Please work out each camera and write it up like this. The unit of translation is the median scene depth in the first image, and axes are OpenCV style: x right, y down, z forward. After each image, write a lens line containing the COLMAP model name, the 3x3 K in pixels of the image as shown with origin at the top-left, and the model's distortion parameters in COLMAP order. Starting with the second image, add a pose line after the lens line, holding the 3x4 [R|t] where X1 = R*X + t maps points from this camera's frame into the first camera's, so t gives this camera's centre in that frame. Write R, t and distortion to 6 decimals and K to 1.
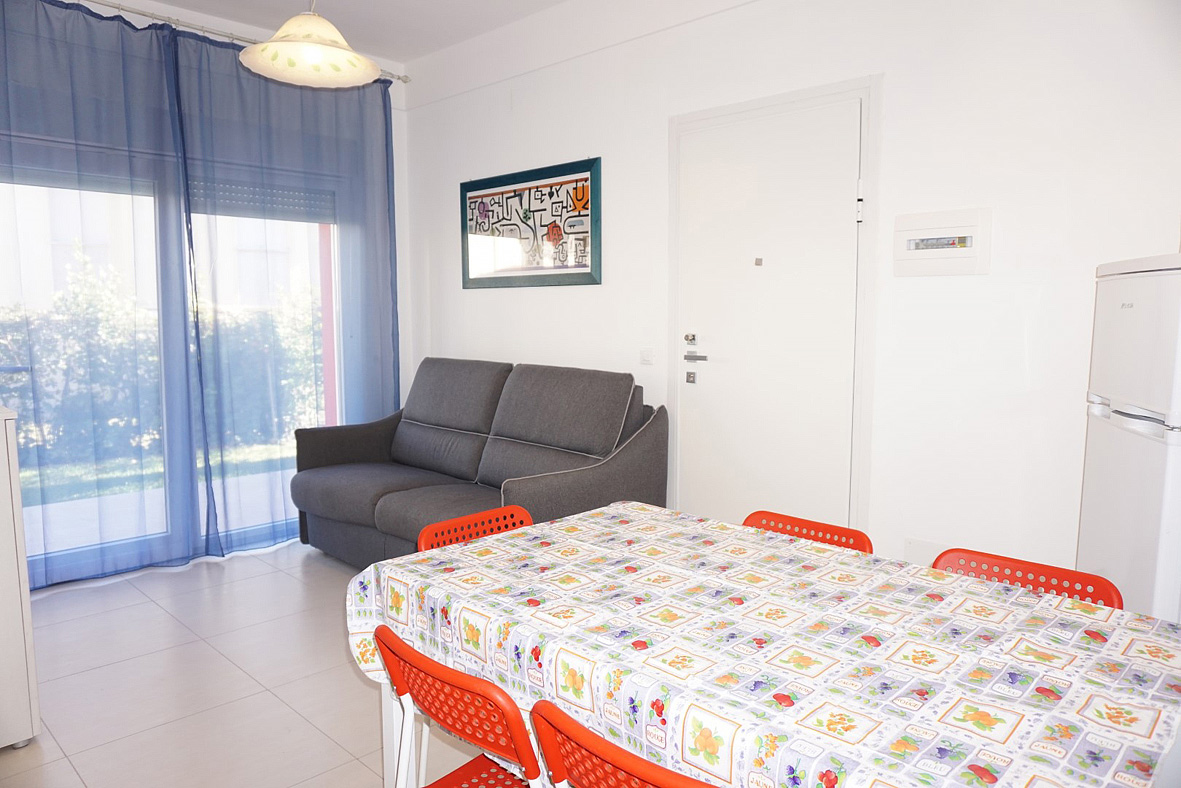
lens RADIAL K [[783.3, 0, 590.5], [0, 783.3, 394.0], [0, 0, 1]] dist [-0.000234, -0.138992]
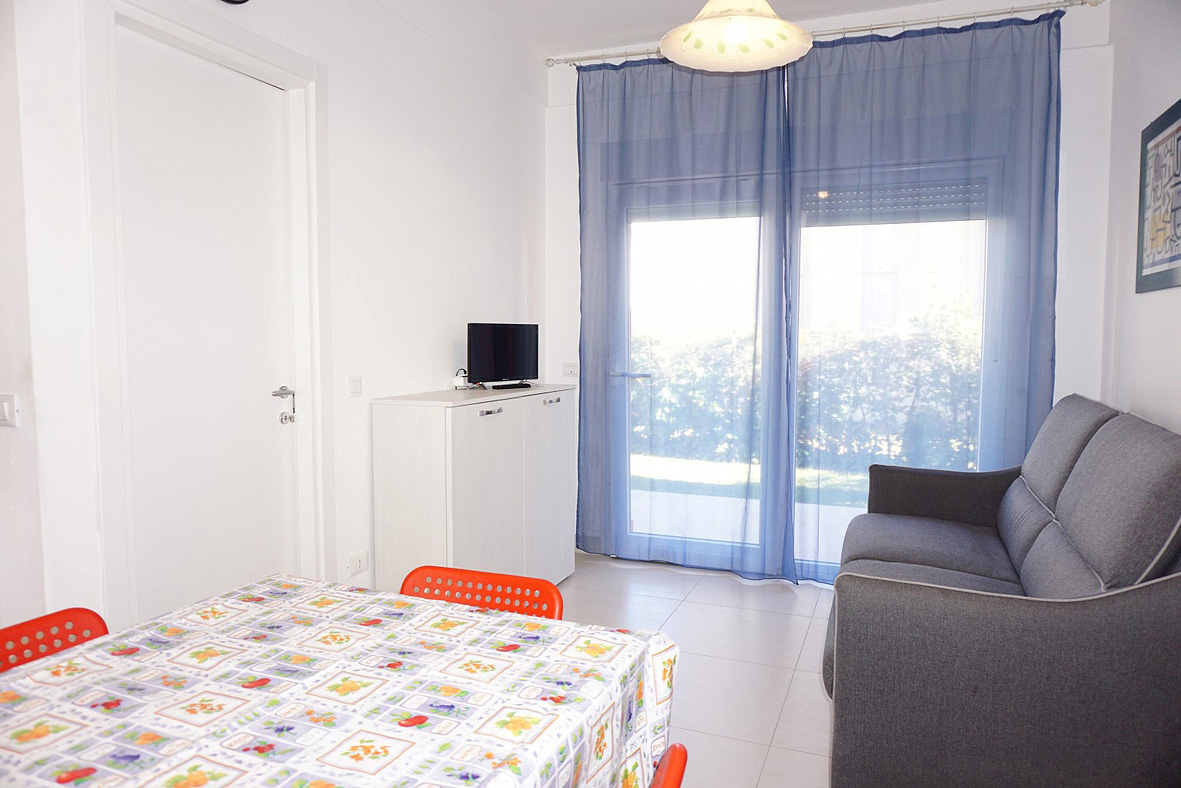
lens RADIAL K [[774.8, 0, 590.5], [0, 774.8, 394.0], [0, 0, 1]] dist [-0.016136, 0.000604]
pose [[0.366359, 0.066932, -0.928063, 0.325465], [-0.096295, 0.994781, 0.033731, -0.034350], [0.925477, 0.077010, 0.370892, 0.420762]]
